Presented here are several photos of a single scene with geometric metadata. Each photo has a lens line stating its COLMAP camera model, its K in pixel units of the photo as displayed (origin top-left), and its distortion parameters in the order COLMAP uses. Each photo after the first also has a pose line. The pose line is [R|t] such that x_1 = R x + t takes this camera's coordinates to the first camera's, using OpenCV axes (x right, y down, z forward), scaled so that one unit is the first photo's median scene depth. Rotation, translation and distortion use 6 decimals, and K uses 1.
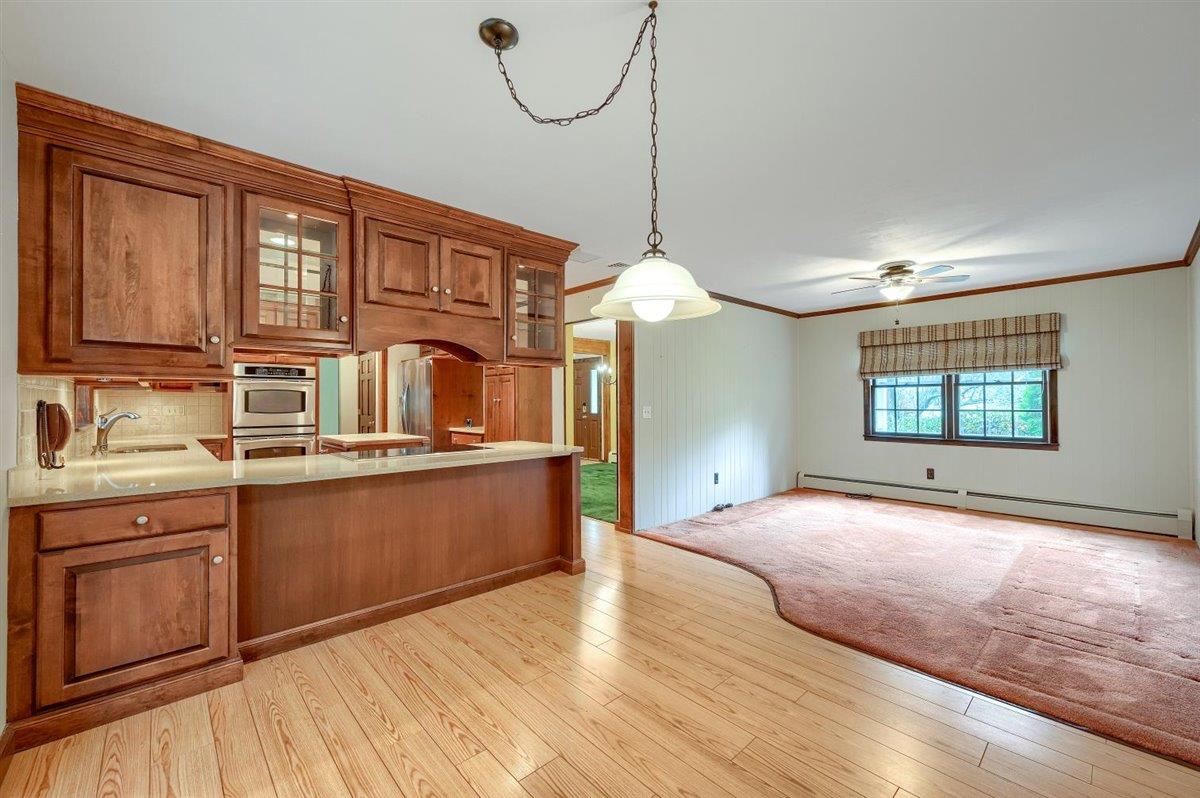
lens RADIAL K [[486.2, 0, 599.7], [0, 486.2, 398.7], [0, 0, 1]] dist [-0.001712, 0.000656]
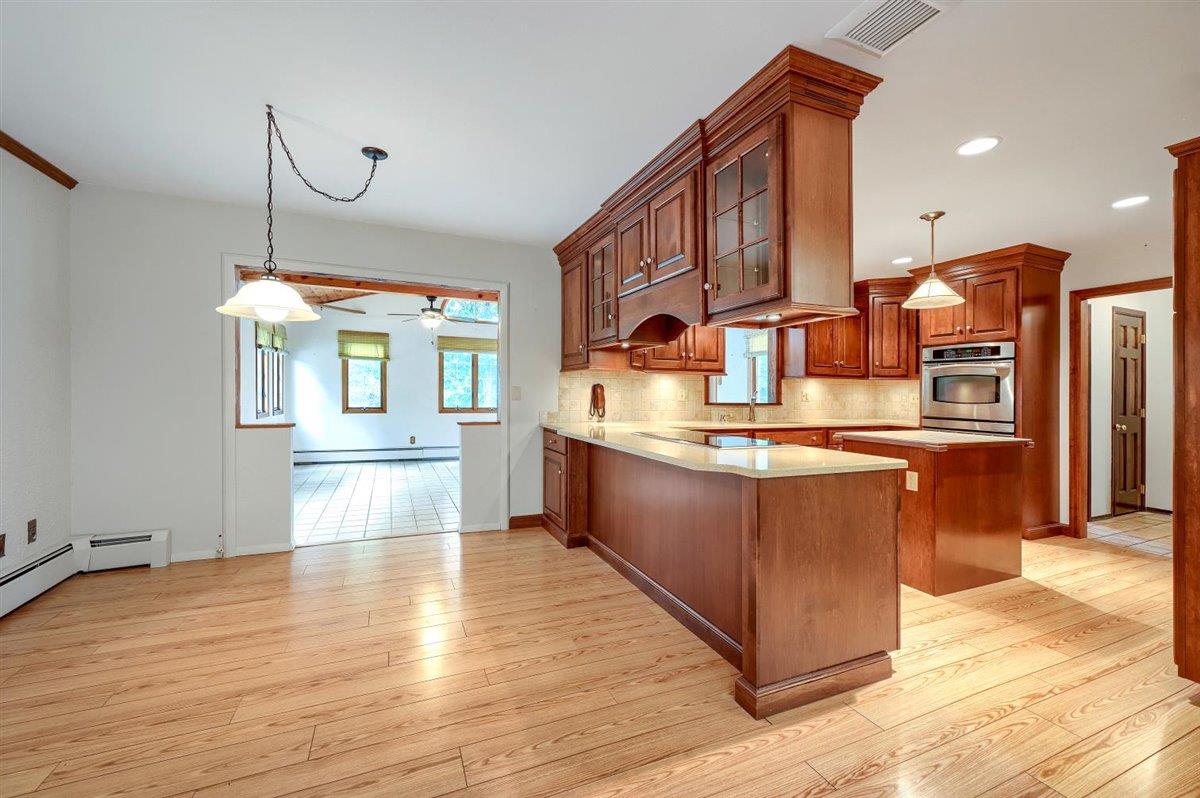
lens RADIAL K [[486.2, 0, 597.3], [0, 486.2, 399.3], [0, 0, 1]] dist [-0.001712, 0.000656]
pose [[-0.337433, 0.013273, -0.941256, 0.340702], [-0.008249, 0.999821, 0.017056, 0.014697], [0.941313, 0.013520, -0.337263, 0.703218]]
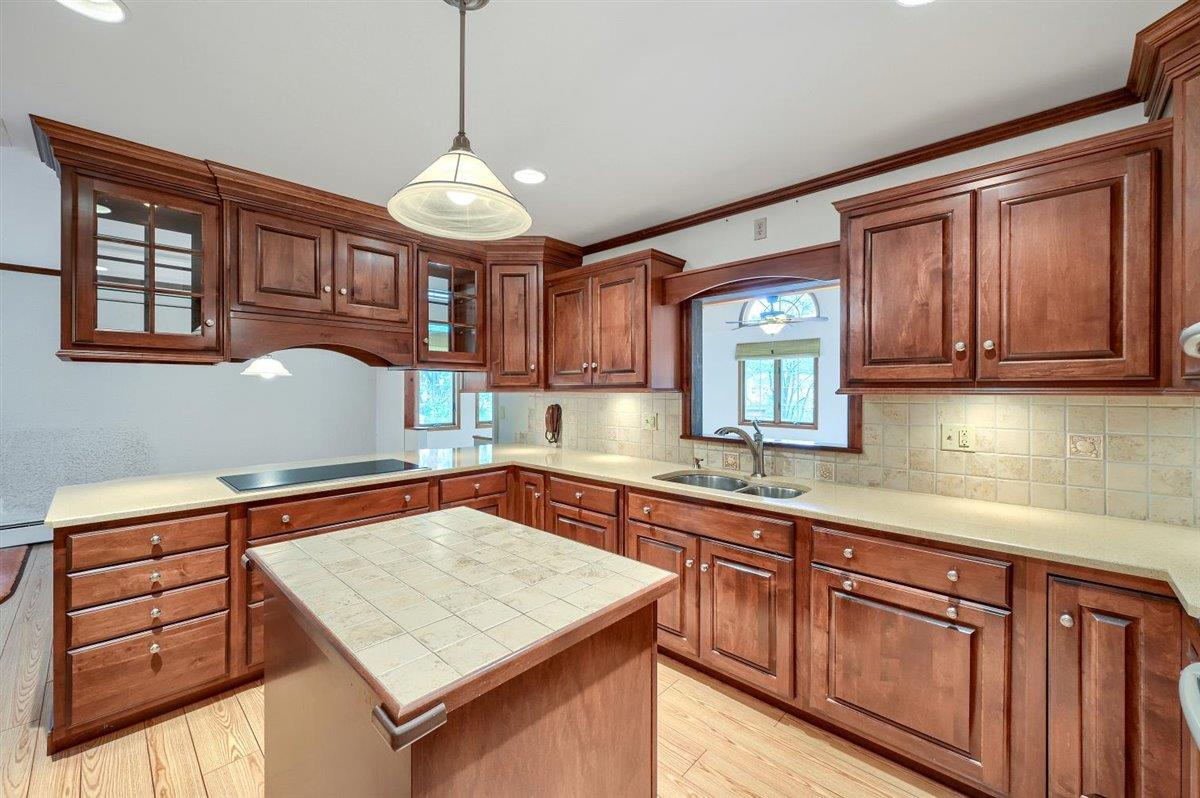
lens RADIAL K [[486.2, 0, 539.3], [0, 486.2, 391.1], [0, 0, 1]] dist [-0.001712, 0.000656]
pose [[-0.999968, 0.006686, -0.004384, -0.443872], [0.006697, 0.999974, -0.002601, -0.017253], [0.004367, -0.002630, -0.999987, 1.183469]]
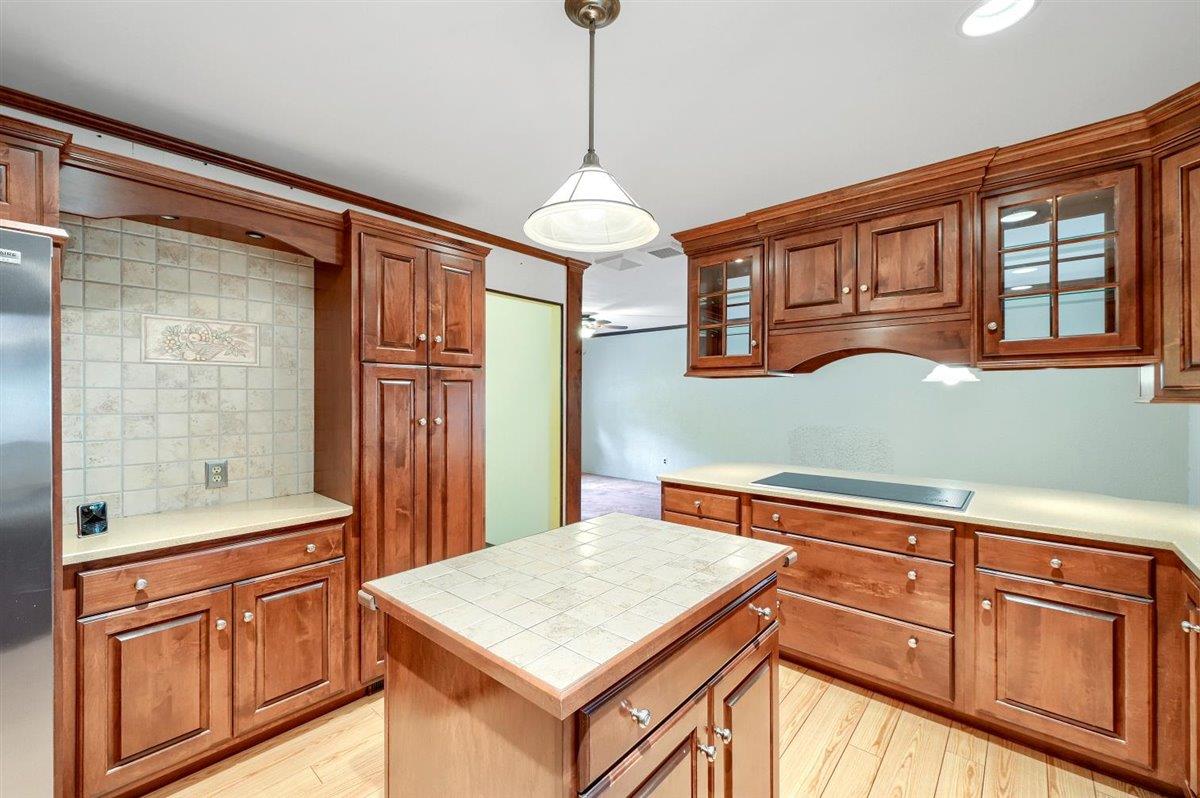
lens RADIAL K [[486.2, 0, 596.3], [0, 486.2, 395.1], [0, 0, 1]] dist [-0.001712, 0.000656]
pose [[-0.098012, 0.011499, 0.995119, -0.697399], [-0.004852, 0.999916, -0.012032, -0.017611], [-0.995173, -0.006008, -0.097947, 0.940544]]
